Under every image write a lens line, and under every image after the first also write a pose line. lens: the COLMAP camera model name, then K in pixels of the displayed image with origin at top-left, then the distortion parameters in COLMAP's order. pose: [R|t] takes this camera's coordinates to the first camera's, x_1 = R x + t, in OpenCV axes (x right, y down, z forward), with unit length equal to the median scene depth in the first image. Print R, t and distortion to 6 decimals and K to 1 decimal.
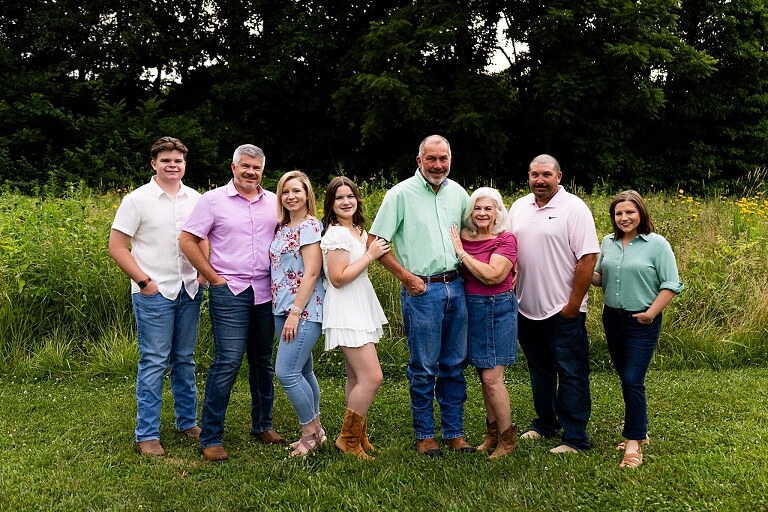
lens RADIAL K [[712.5, 0, 397.8], [0, 712.5, 253.6], [0, 0, 1]] dist [-0.001211, 0.014870]
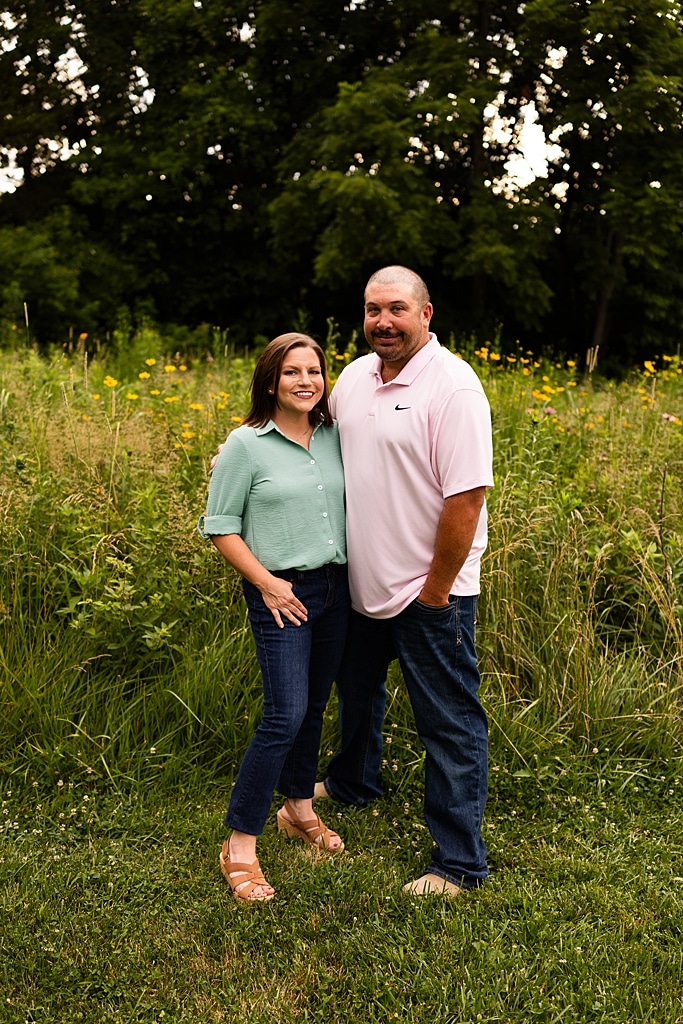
lens RADIAL K [[1030.9, 0, 335.5], [0, 1030.9, 506.1], [0, 0, 1]] dist [0.019806, -0.031425]
pose [[0.998871, 0.046312, 0.010622, -0.034507], [-0.046756, 0.997837, 0.046202, -0.008014], [-0.008459, -0.046646, 0.998876, 0.105525]]
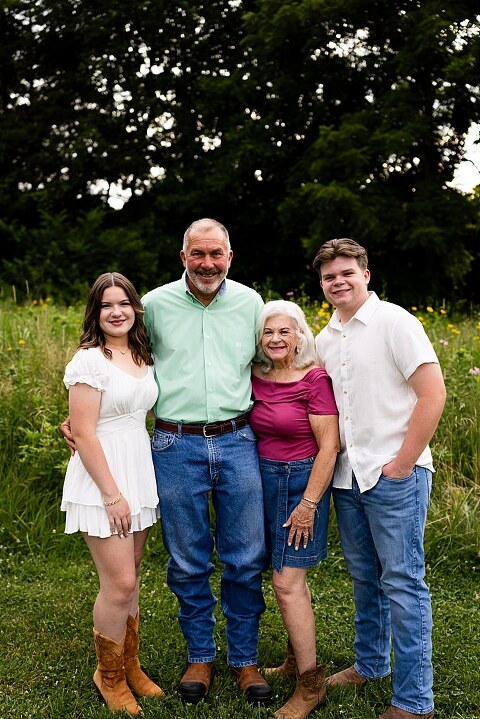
lens RADIAL K [[722.6, 0, 240.0], [0, 722.6, 359.5], [0, 0, 1]] dist [-0.001596, -0.013583]
pose [[0.985958, 0.039364, -0.162286, 0.021370], [-0.042635, 0.998951, -0.016723, -0.007295], [0.161458, 0.023408, 0.986602, 0.076086]]
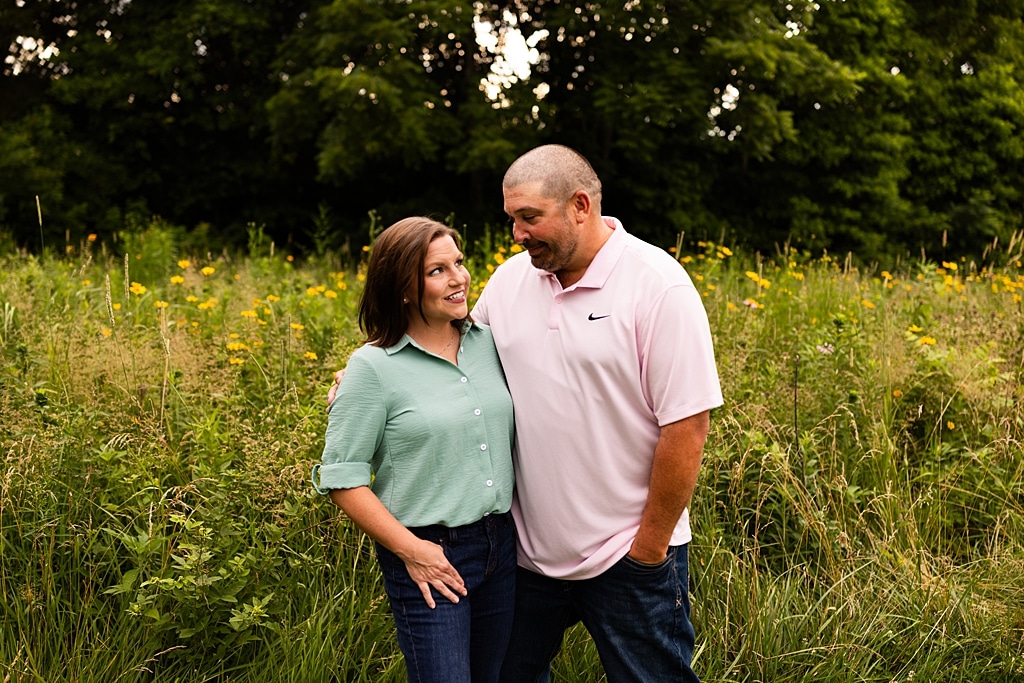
lens RADIAL K [[991.4, 0, 512.0], [0, 991.4, 341.5], [0, 0, 1]] dist [0.010409, -0.021630]
pose [[0.981634, 0.000088, 0.190775, -0.051797], [0.001961, 0.999942, -0.010552, -0.010883], [-0.190765, 0.010732, 0.981577, 0.143258]]
